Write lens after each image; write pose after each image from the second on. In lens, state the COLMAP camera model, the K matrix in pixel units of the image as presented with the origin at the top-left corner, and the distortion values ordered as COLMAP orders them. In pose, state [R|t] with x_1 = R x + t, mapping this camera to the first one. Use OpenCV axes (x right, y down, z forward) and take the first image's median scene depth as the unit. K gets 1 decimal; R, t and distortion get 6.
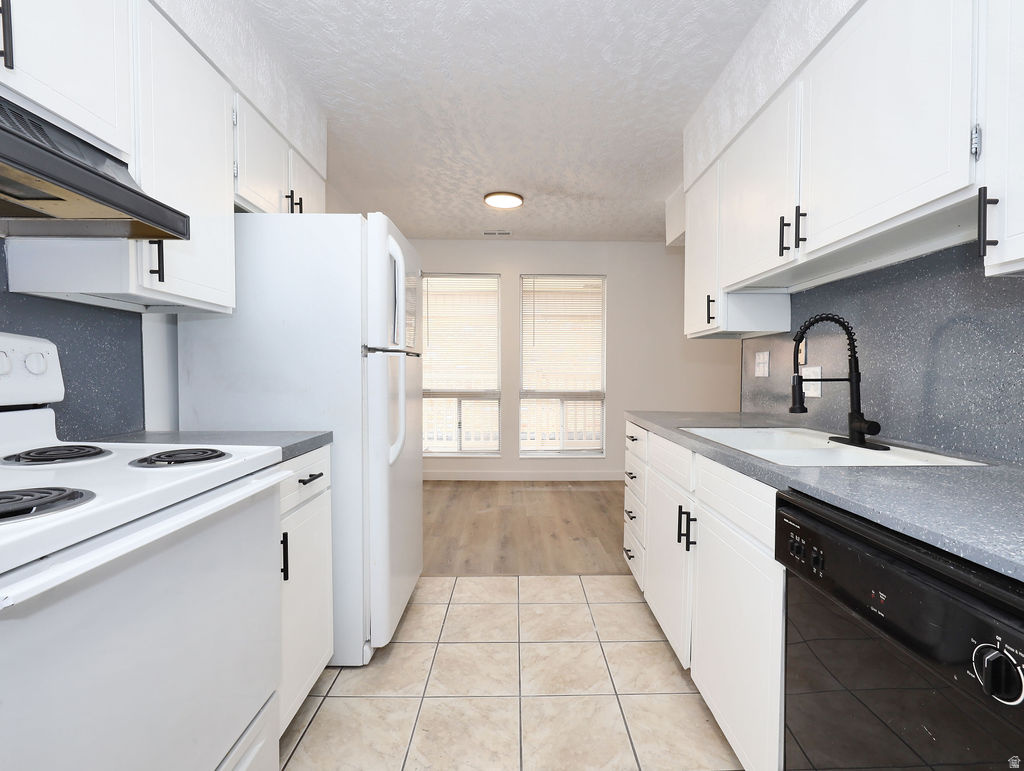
lens RADIAL K [[503.1, 0, 526.5], [0, 503.1, 388.3], [0, 0, 1]] dist [-0.001141, 0.000126]
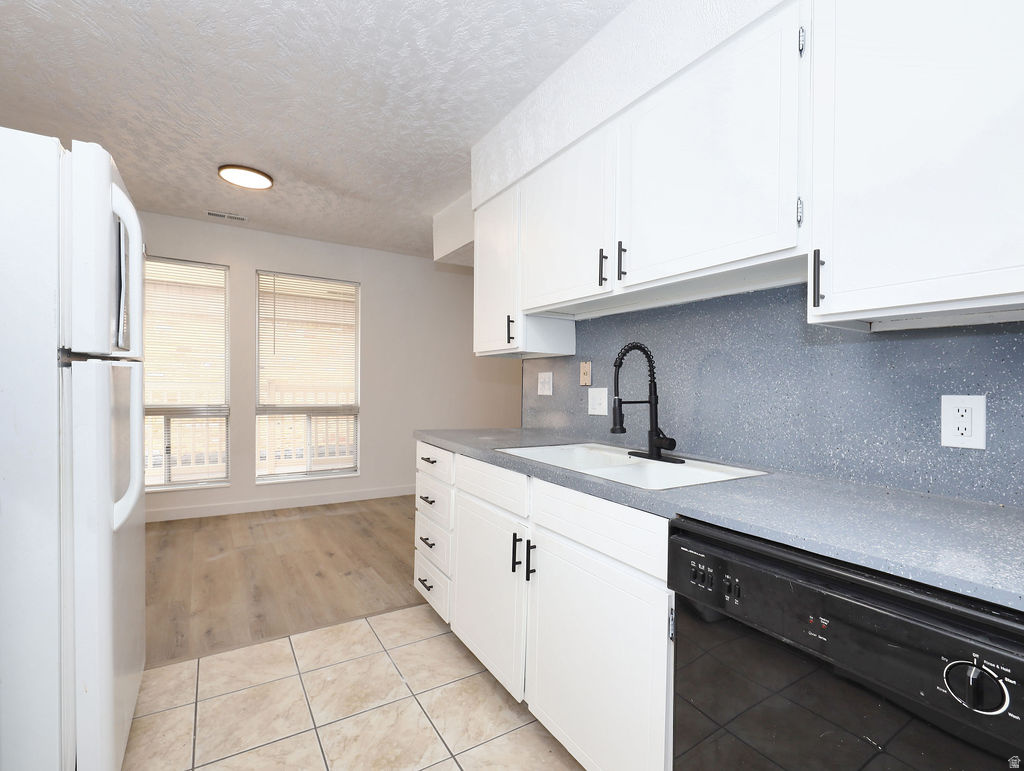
lens RADIAL K [[481.7, 0, 516.4], [0, 481.7, 395.5], [0, 0, 1]] dist [0.001933, -0.000280]
pose [[0.856173, 0.001078, 0.516687, -0.128655], [0.001052, 0.999992, -0.003829, -0.019893], [-0.516687, 0.003821, 0.856166, 0.162139]]
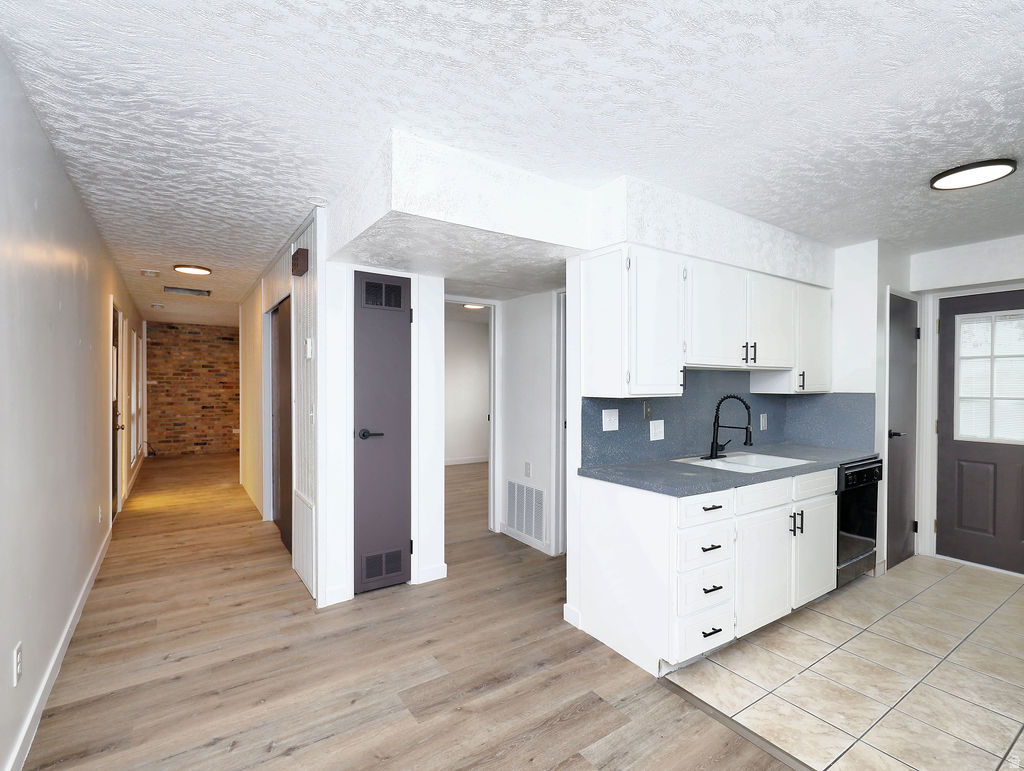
lens RADIAL K [[486.0, 0, 512.0], [0, 486.0, 385.5], [0, 0, 1]] dist [0.008397, 0.000432]
pose [[-0.548772, -0.016063, 0.835818, -0.383283], [0.012868, 0.999535, 0.027659, -0.177574], [-0.835873, 0.025934, -0.548310, 2.003322]]
